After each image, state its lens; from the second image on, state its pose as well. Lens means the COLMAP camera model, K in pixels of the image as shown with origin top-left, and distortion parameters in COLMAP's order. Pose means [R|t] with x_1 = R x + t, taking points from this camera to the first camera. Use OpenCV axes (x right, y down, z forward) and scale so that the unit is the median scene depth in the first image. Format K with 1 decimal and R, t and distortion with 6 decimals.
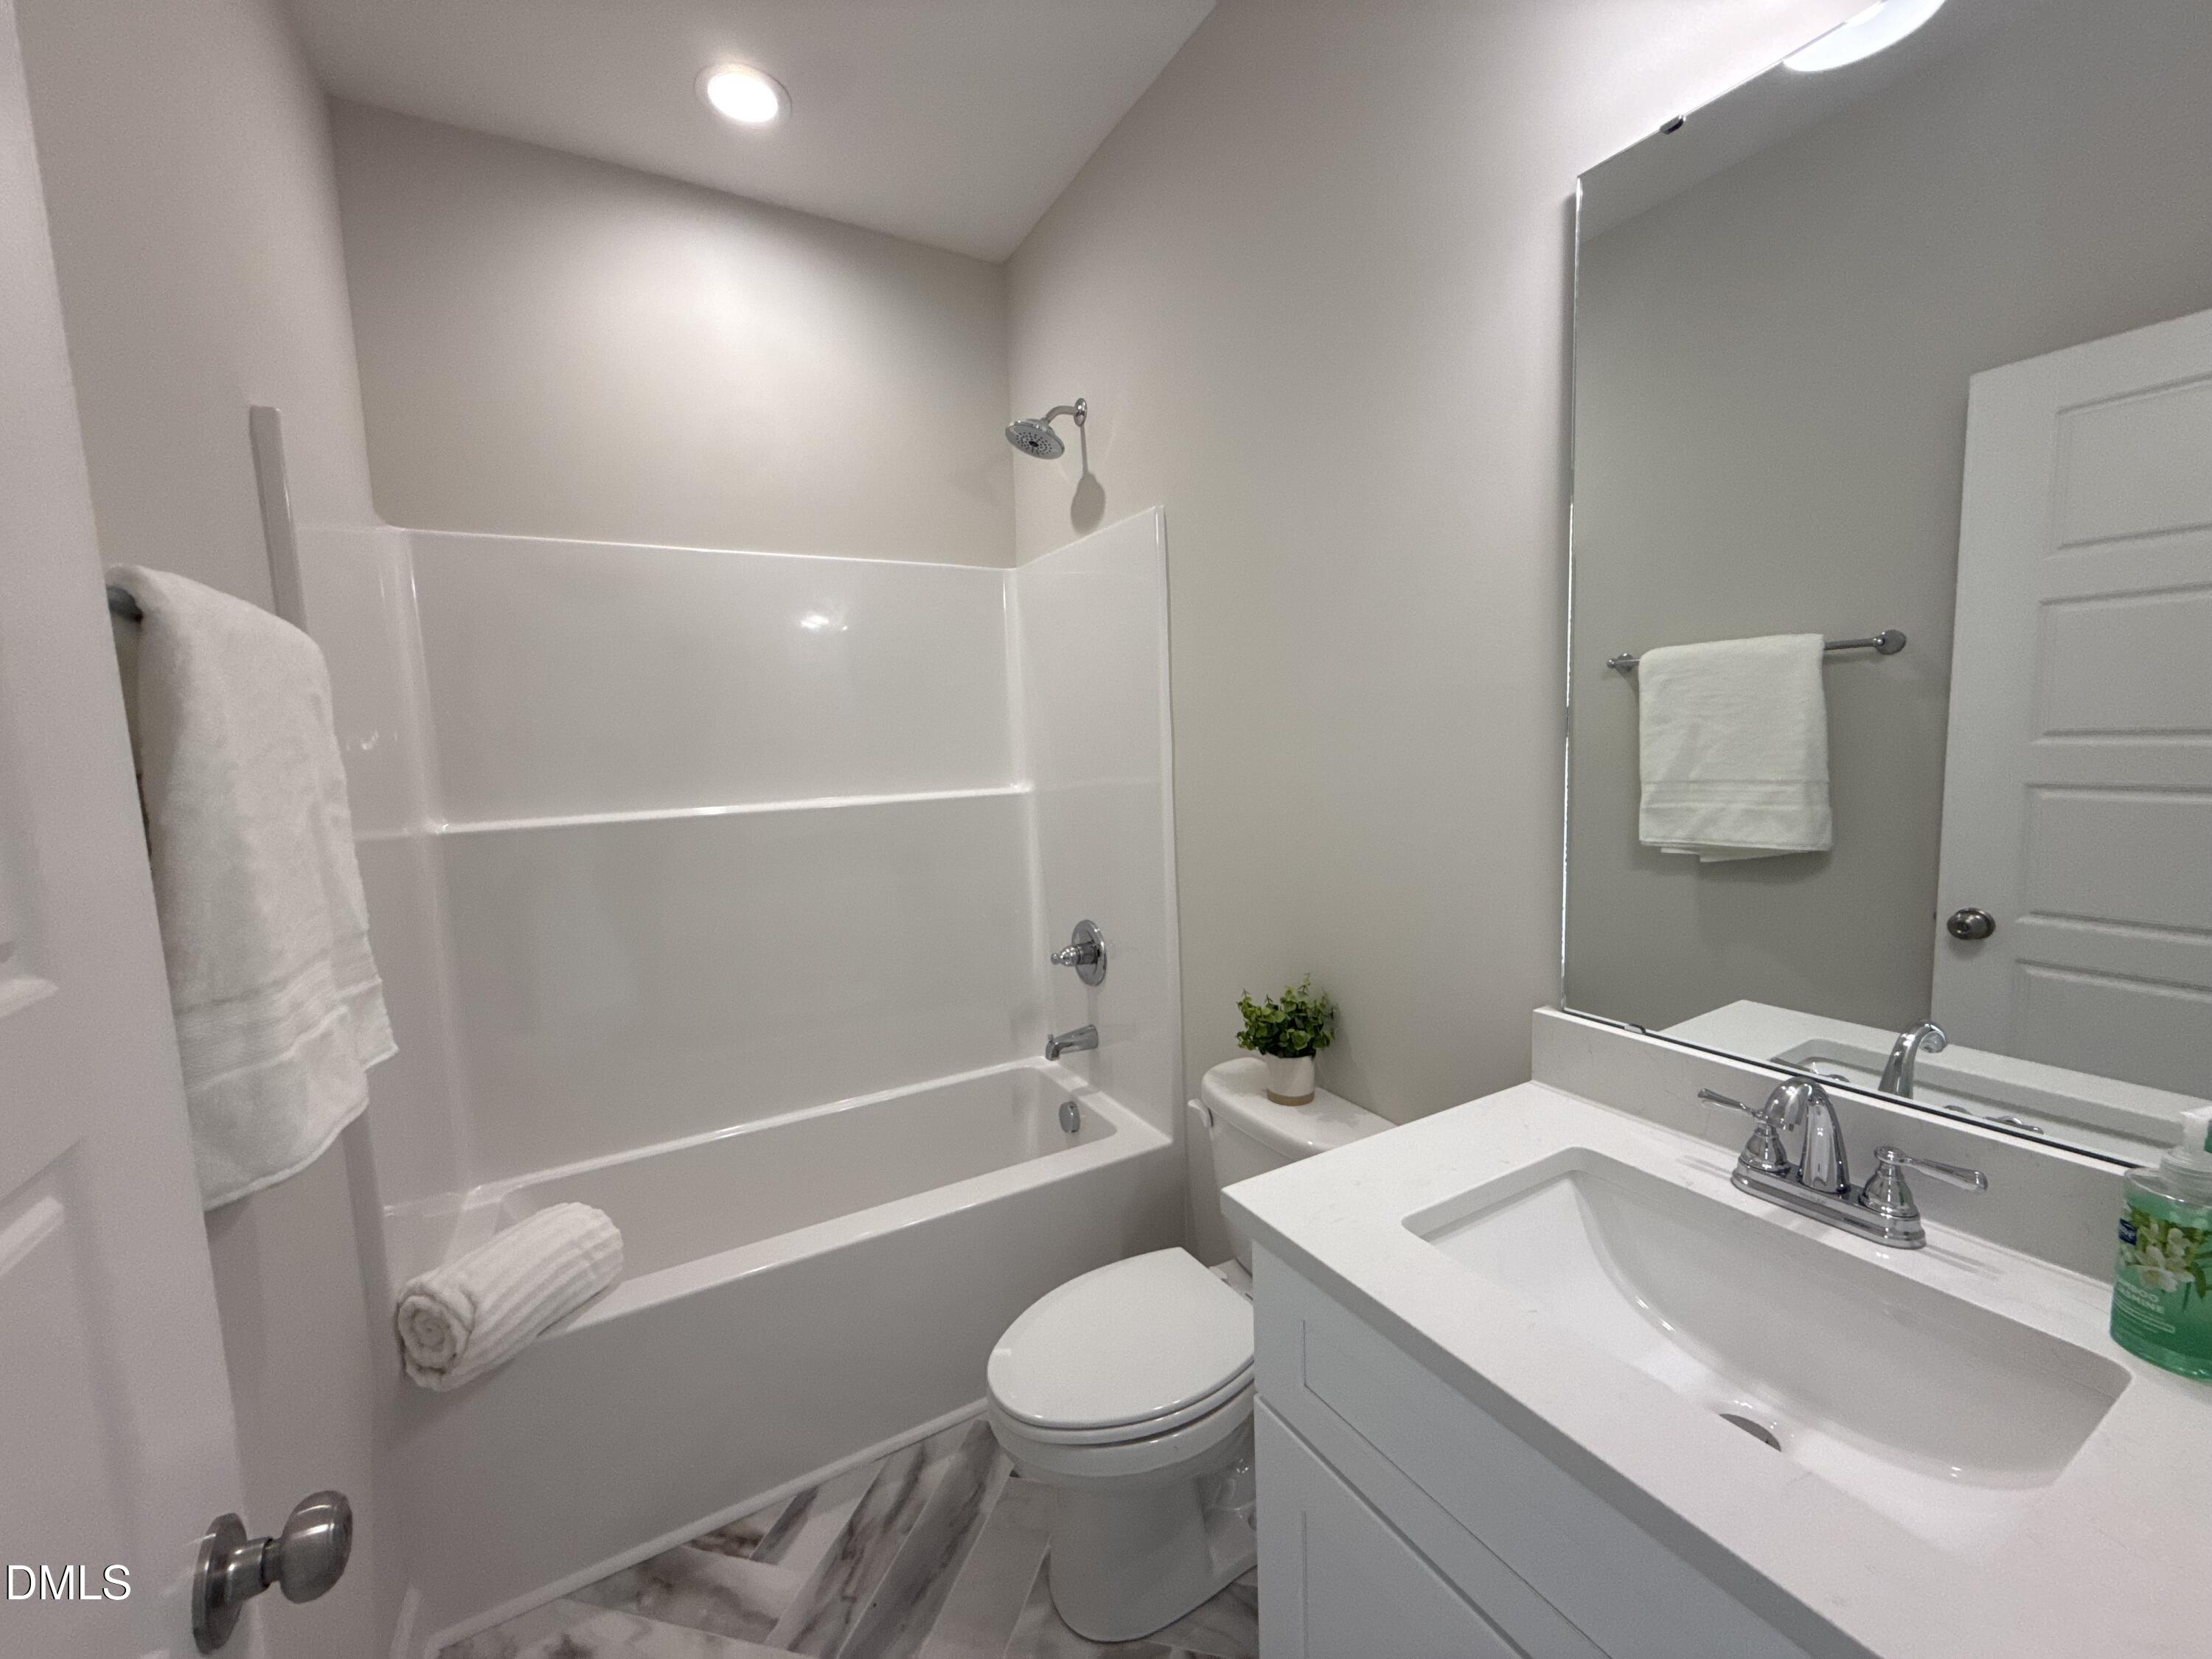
lens RADIAL K [[880.4, 0, 1106.0], [0, 880.4, 829.5], [0, 0, 1]] dist [0.000614, 0.000267]
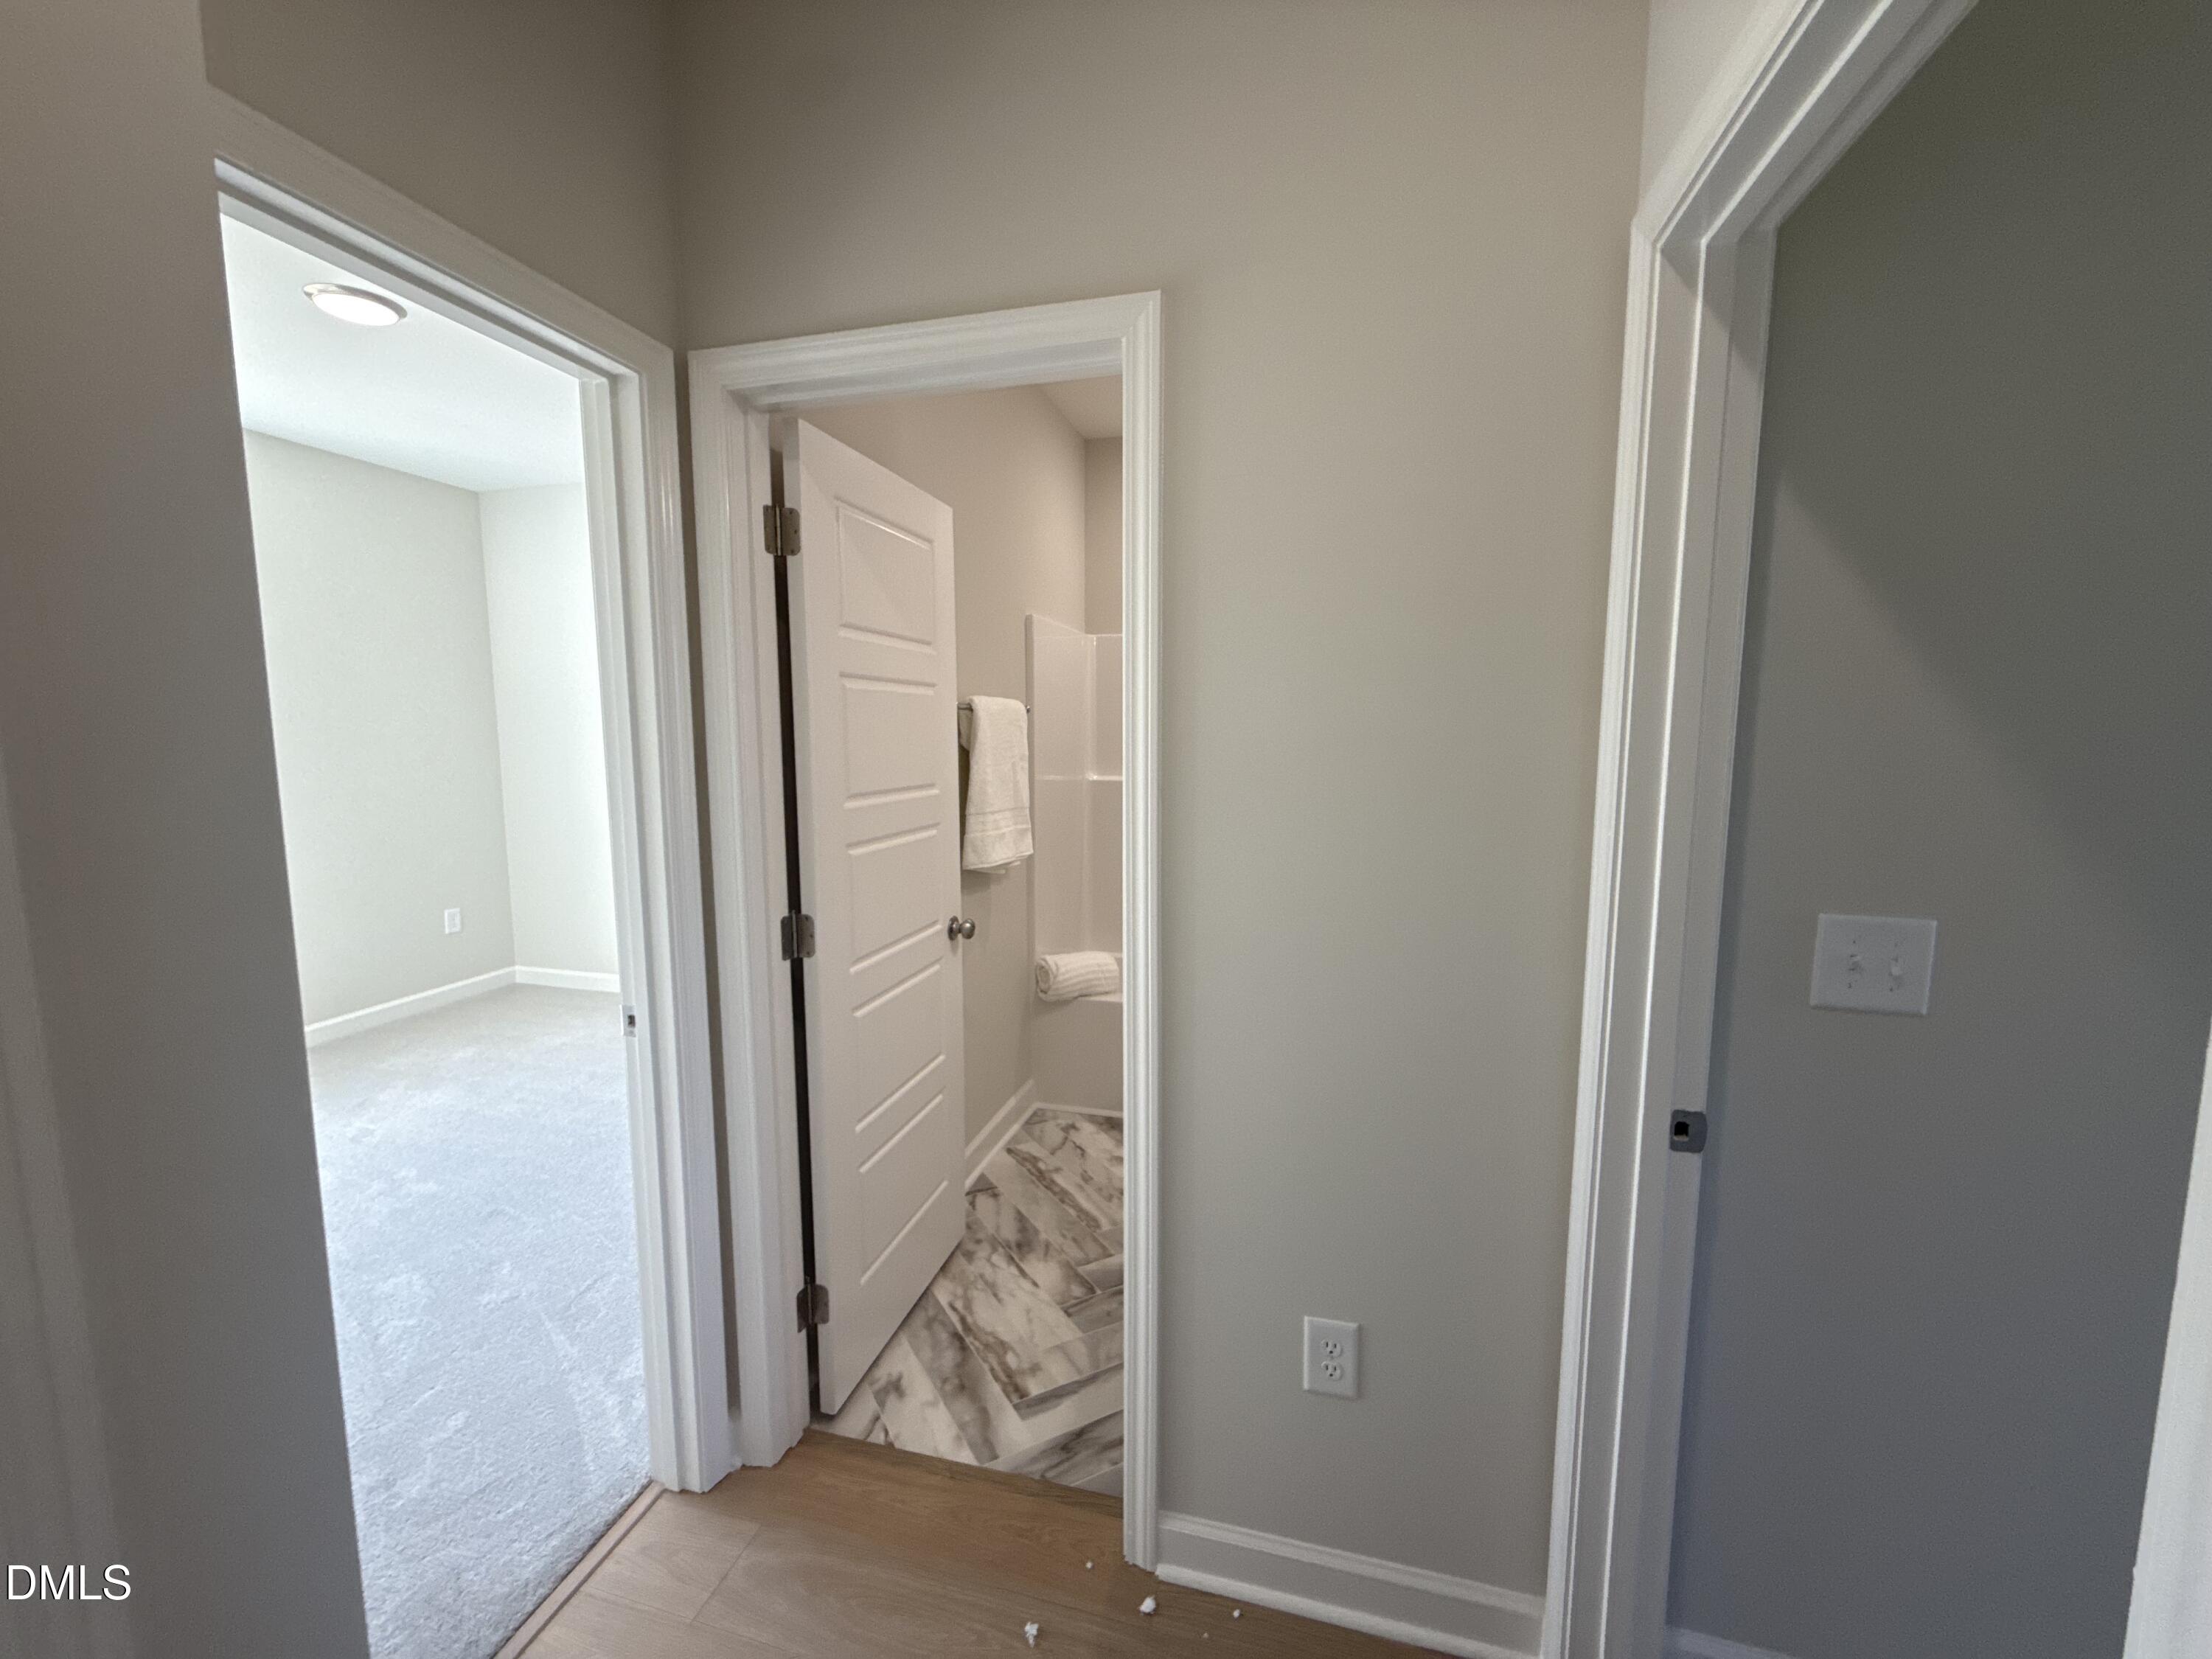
lens RADIAL K [[880.4, 0, 1106.0], [0, 880.4, 829.5], [0, 0, 1]] dist [0.000614, 0.000267]
pose [[0.711009, 0.112160, -0.694180, 1.302160], [-0.099826, 0.993299, 0.058243, -0.005809], [0.696061, 0.027886, 0.717441, -0.849348]]
